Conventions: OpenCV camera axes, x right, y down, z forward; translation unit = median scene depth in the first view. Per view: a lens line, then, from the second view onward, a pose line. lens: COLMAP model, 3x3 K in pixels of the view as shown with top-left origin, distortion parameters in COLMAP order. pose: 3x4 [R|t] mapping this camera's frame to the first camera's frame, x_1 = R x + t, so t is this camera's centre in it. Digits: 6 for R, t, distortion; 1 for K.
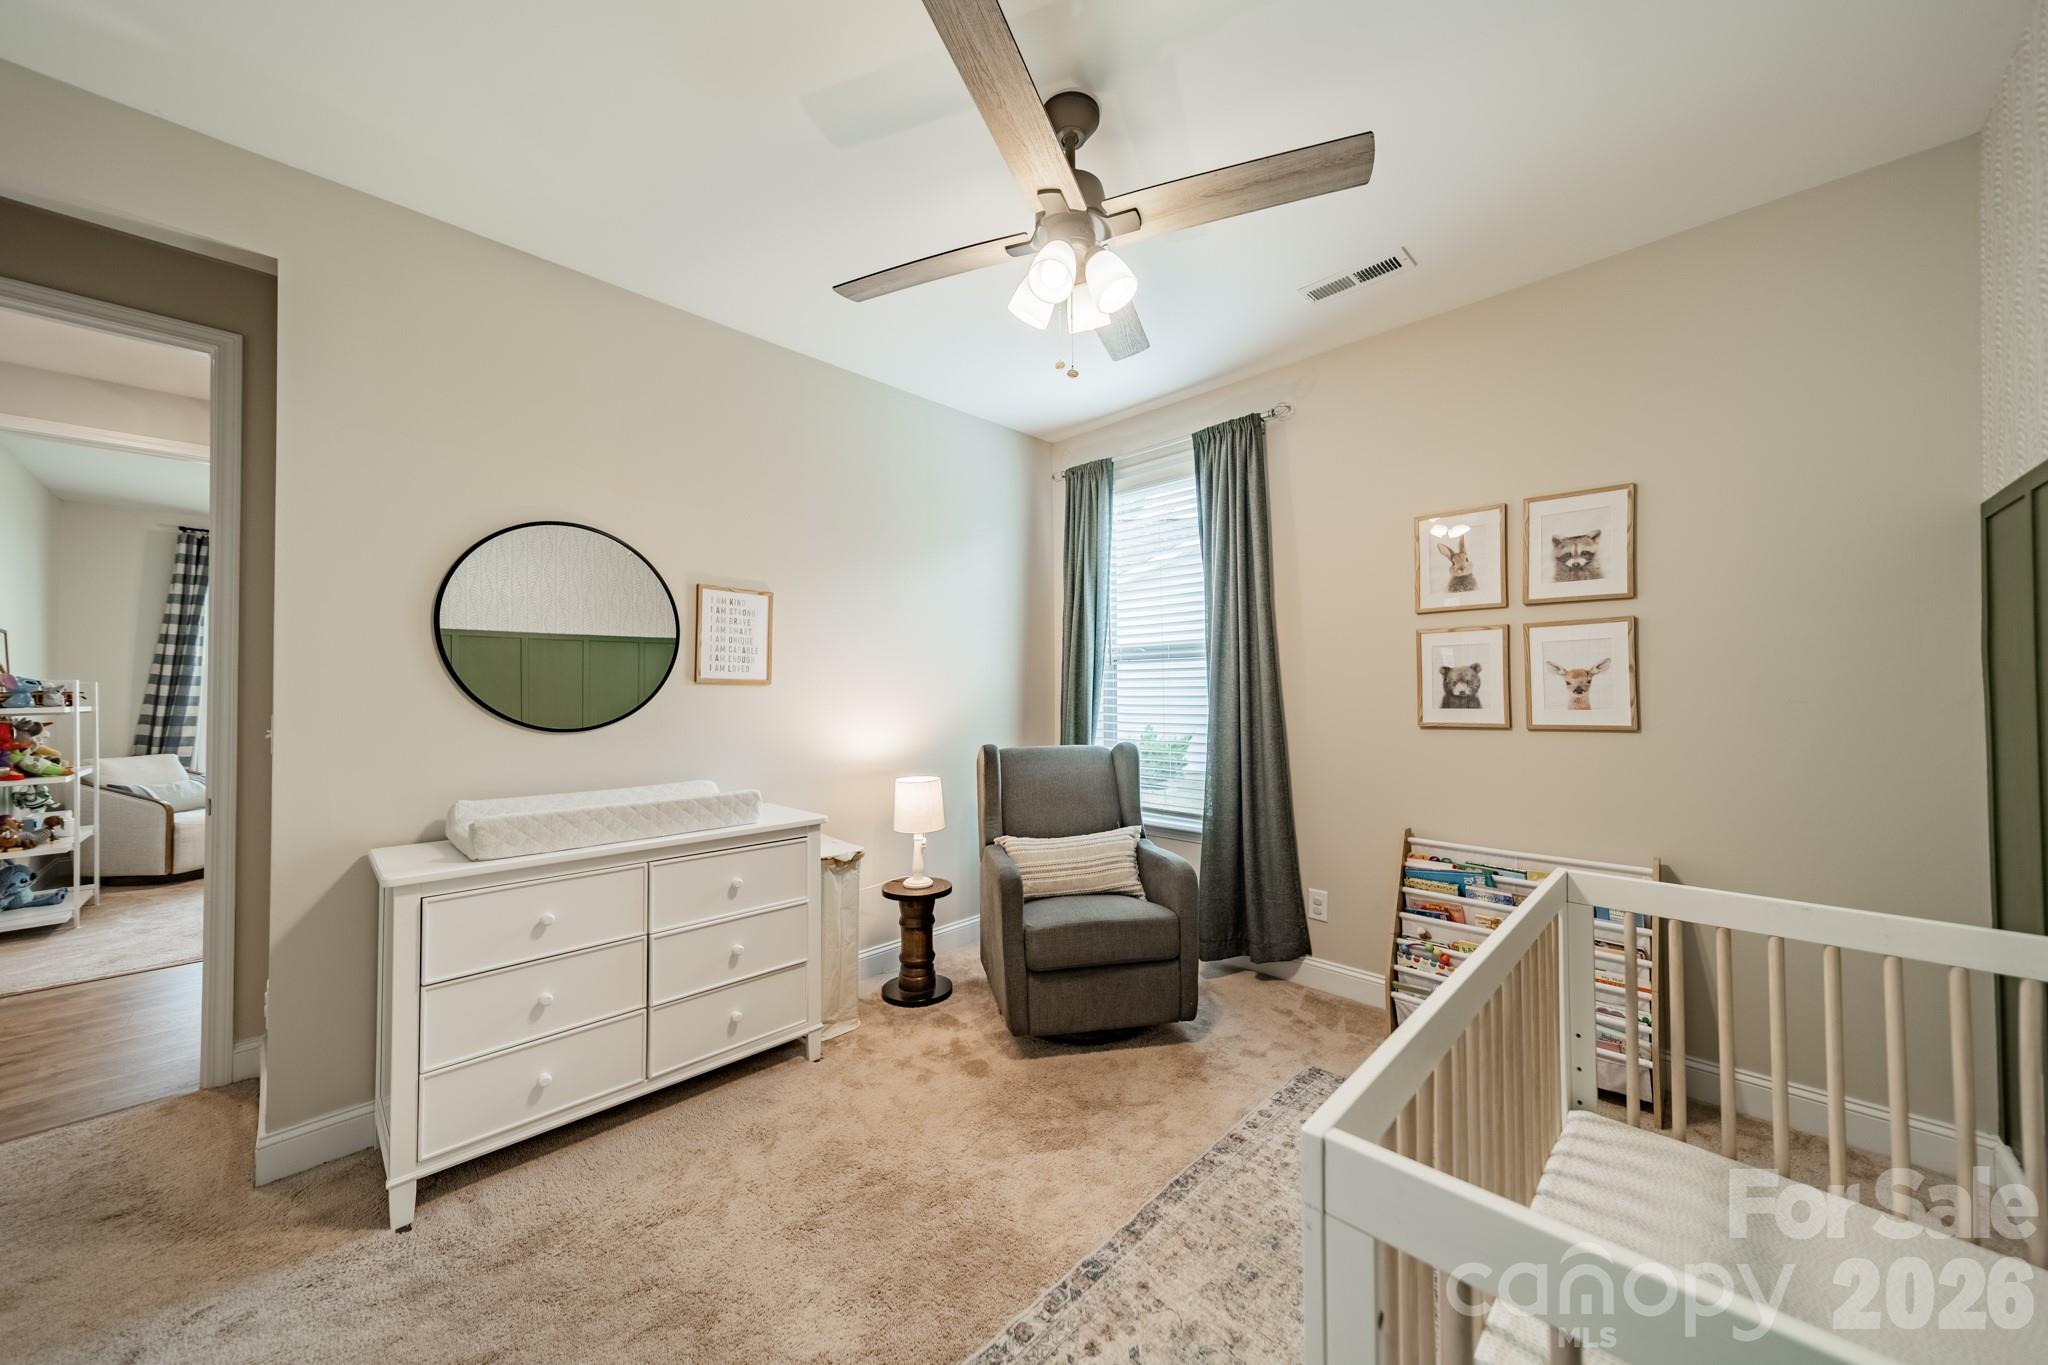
lens RADIAL K [[719.0, 0, 1024.4], [0, 719.0, 680.6], [0, 0, 1]] dist [0.007380, 0.000335]
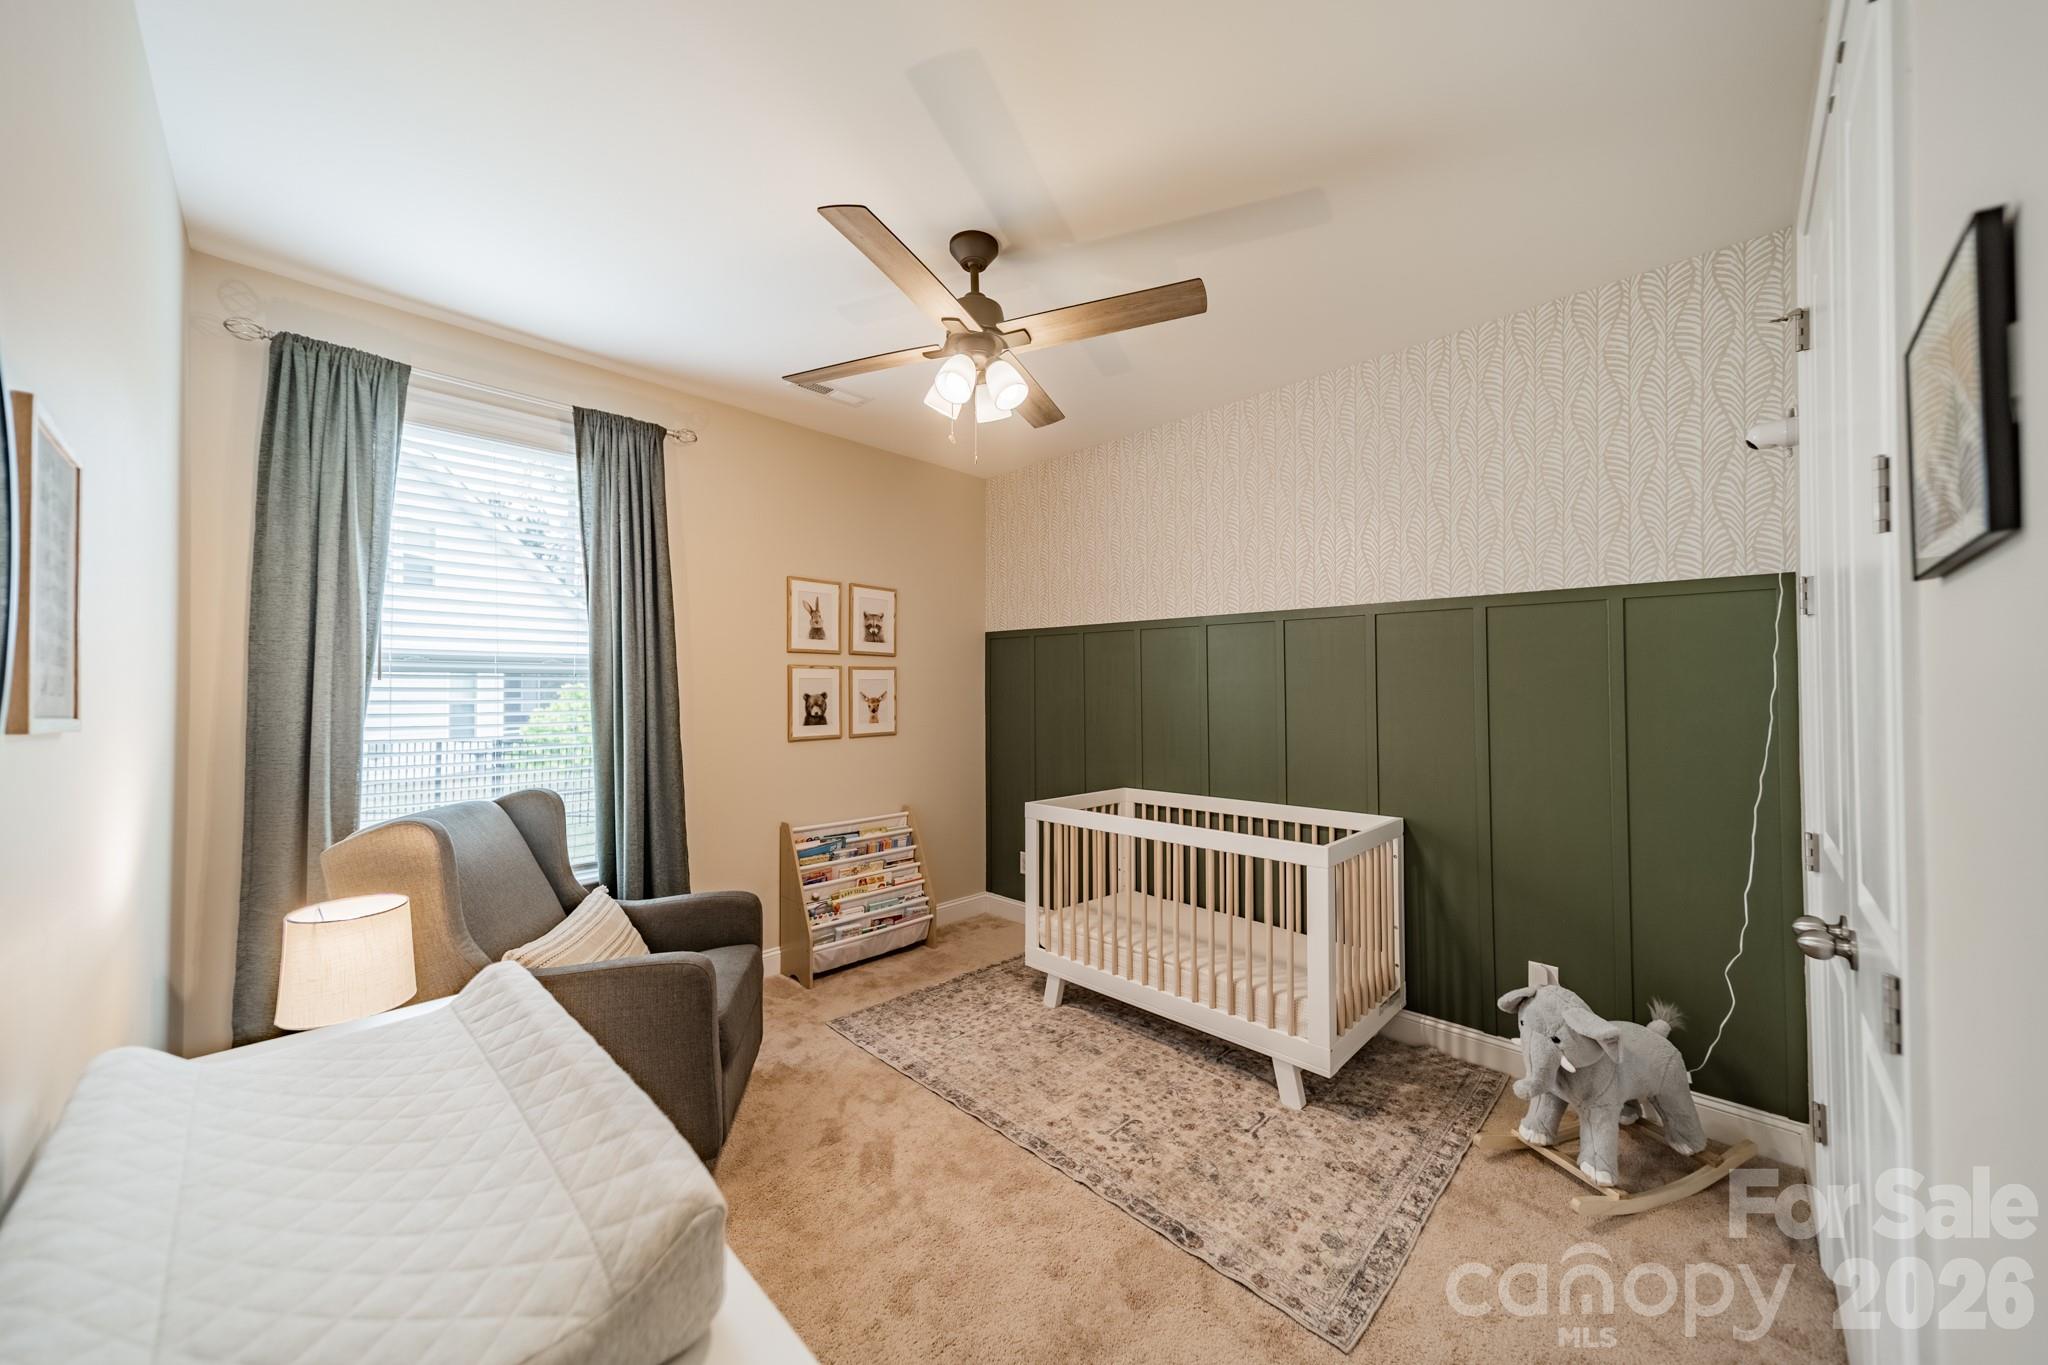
lens RADIAL K [[719.0, 0, 1024.4], [0, 719.0, 689.0], [0, 0, 1]] dist [0.007380, 0.000335]
pose [[-0.009873, 0.011710, 0.999883, -0.780757], [-0.014972, 0.999818, -0.011857, -0.019816], [-0.999839, -0.015088, -0.009696, 0.640314]]
